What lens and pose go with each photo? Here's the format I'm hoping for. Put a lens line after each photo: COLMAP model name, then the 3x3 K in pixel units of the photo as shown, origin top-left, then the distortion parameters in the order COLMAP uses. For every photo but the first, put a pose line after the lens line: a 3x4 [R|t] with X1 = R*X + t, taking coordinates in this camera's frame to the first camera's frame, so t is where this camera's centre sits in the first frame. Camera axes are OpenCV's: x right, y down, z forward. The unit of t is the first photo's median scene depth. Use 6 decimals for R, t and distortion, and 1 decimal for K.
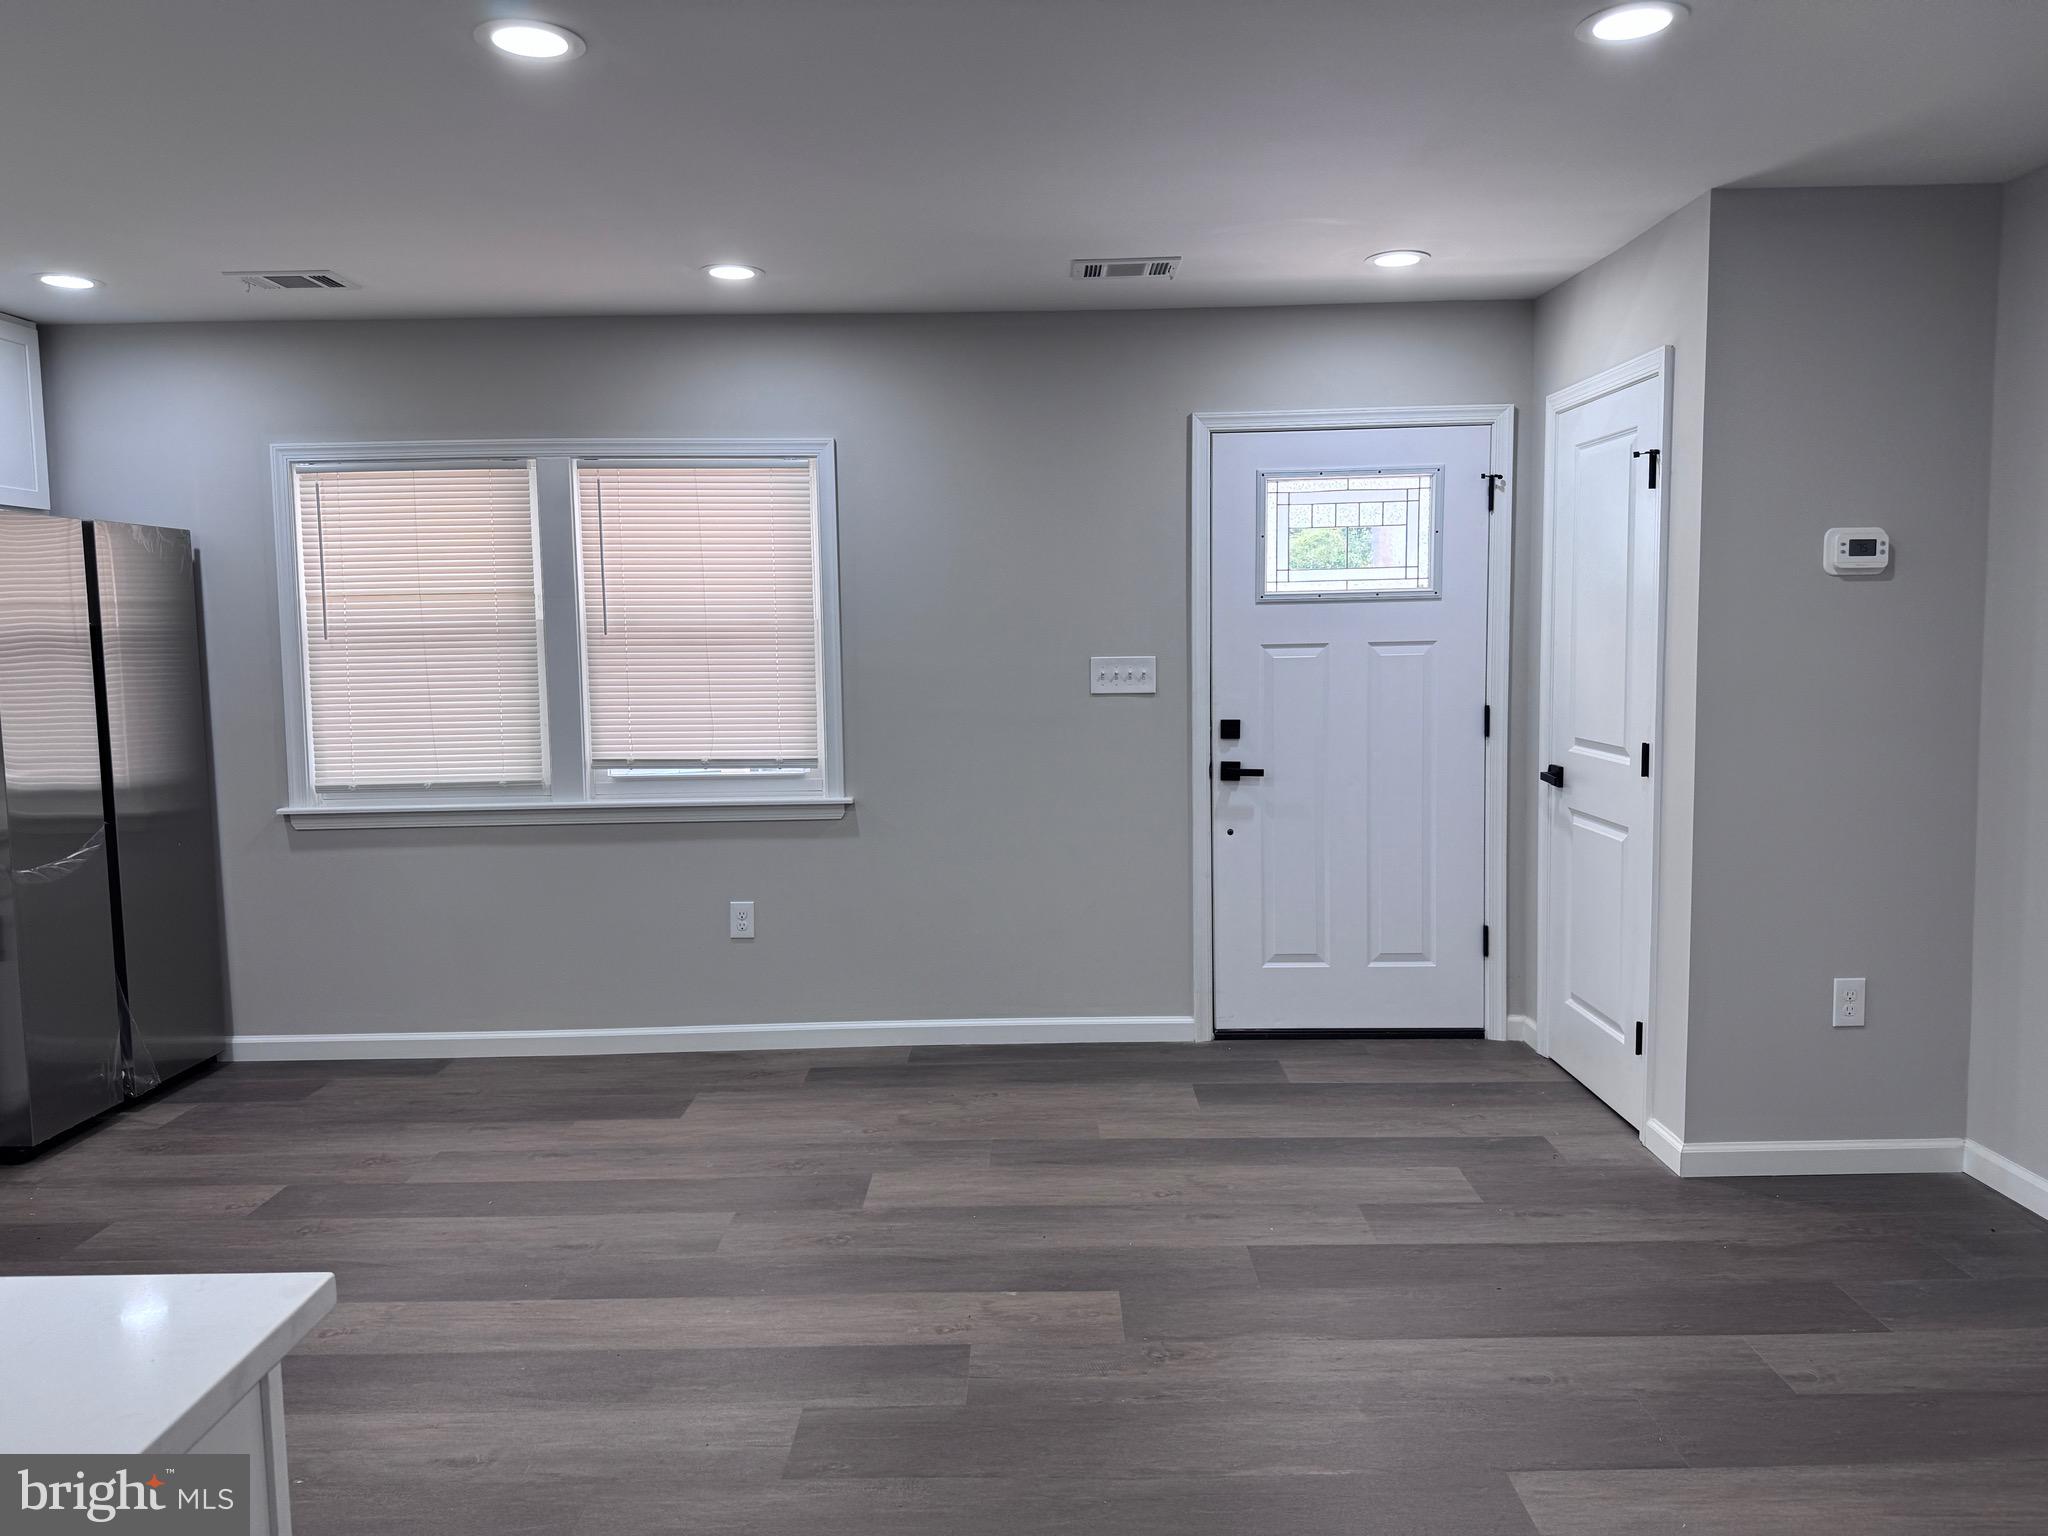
lens RADIAL K [[1431.9, 0, 1039.0], [0, 1431.9, 750.0], [0, 0, 1]] dist [0.110012, -0.166320]
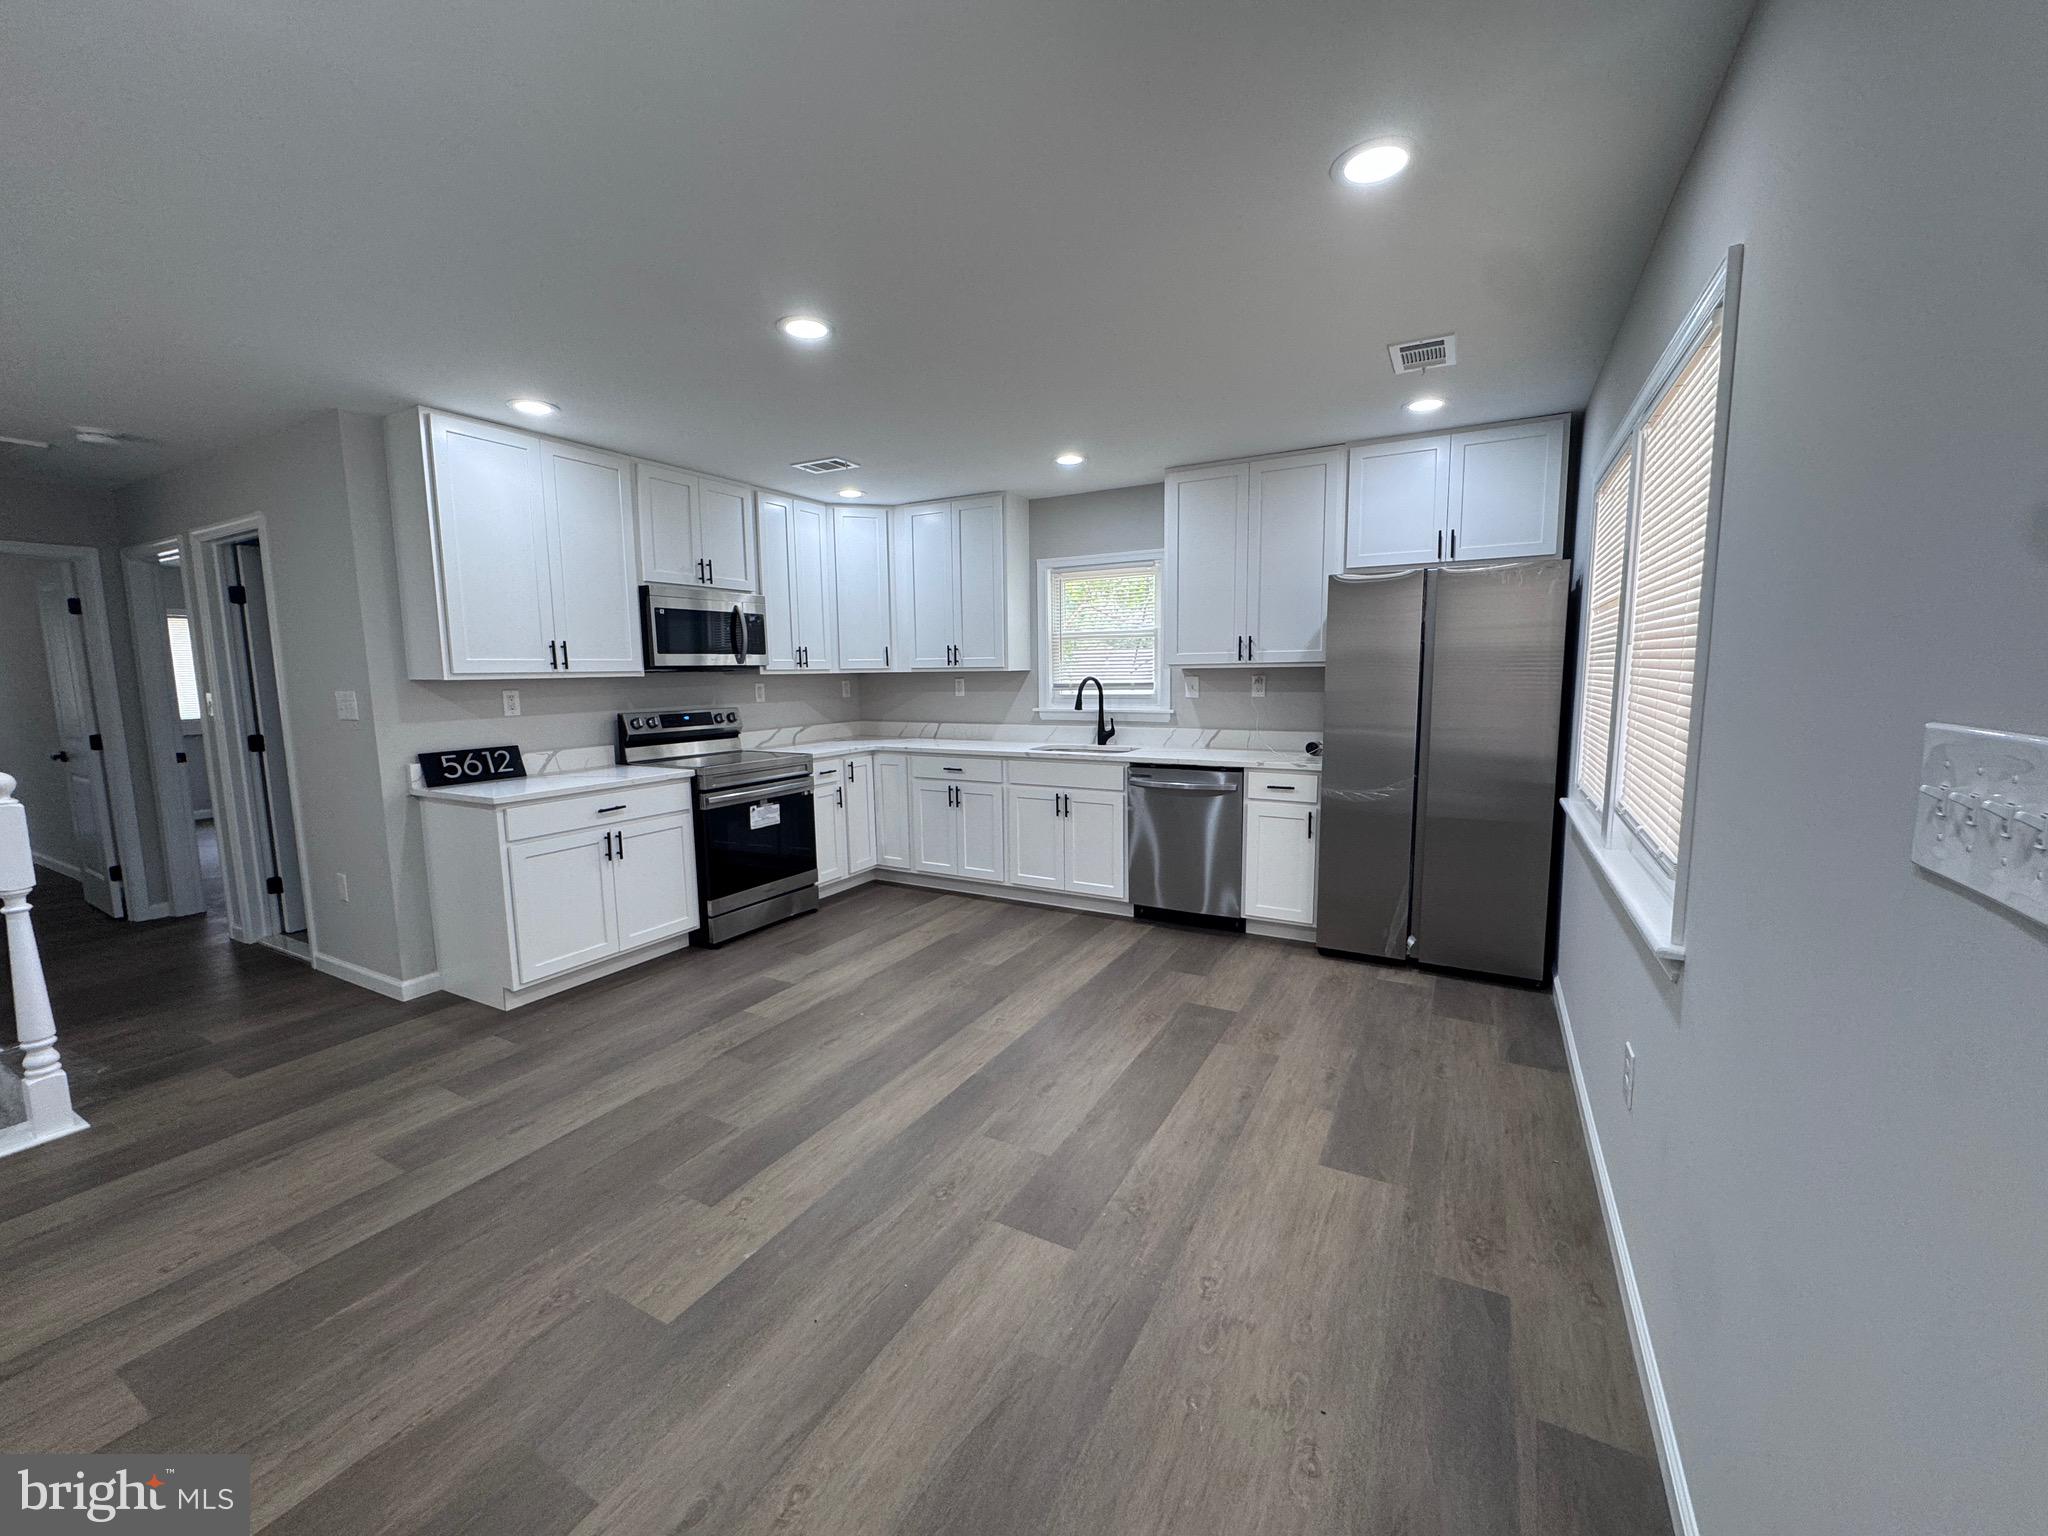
lens RADIAL K [[815.3, 0, 1022.1], [0, 815.3, 768.0], [0, 0, 1]] dist [-0.002911, 0.000830]
pose [[-0.486446, 0.127932, -0.864294, 0.263866], [-0.051350, 0.983326, 0.174452, -0.080278], [0.872201, 0.129243, -0.471765, 1.016274]]
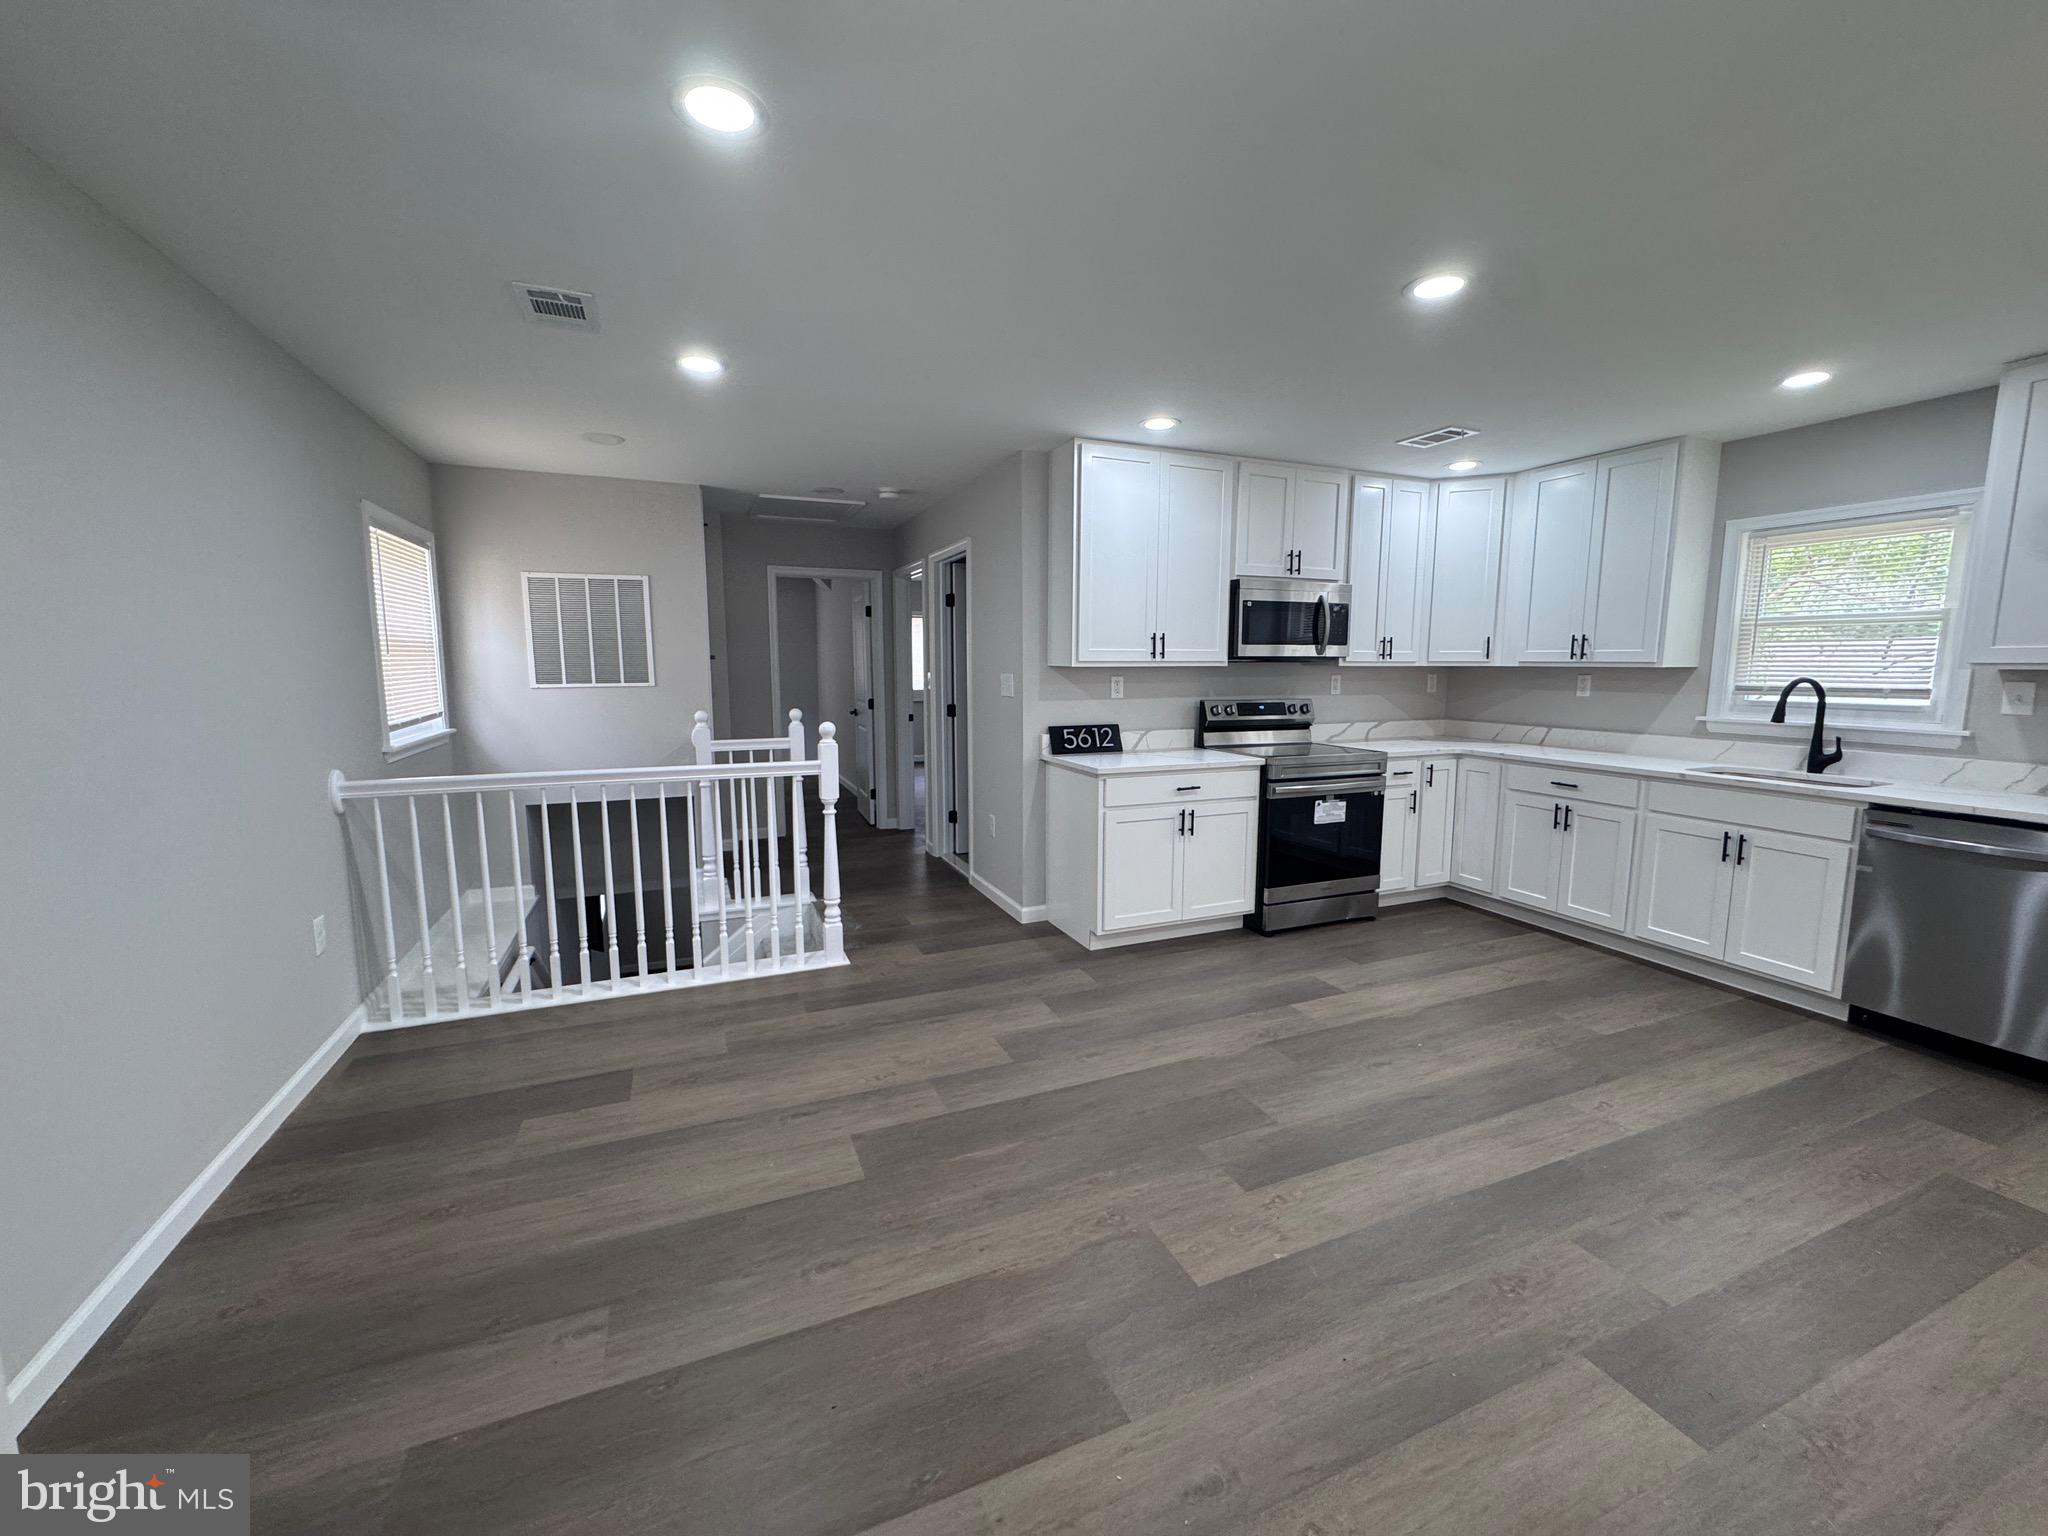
lens RADIAL K [[815.3, 0, 1022.1], [0, 815.3, 768.0], [0, 0, 1]] dist [-0.002911, 0.000830]
pose [[-0.922729, 0.064430, -0.380025, 0.264714], [-0.018842, 0.977212, 0.211429, -0.081623], [0.384988, 0.202252, -0.900488, 1.000052]]
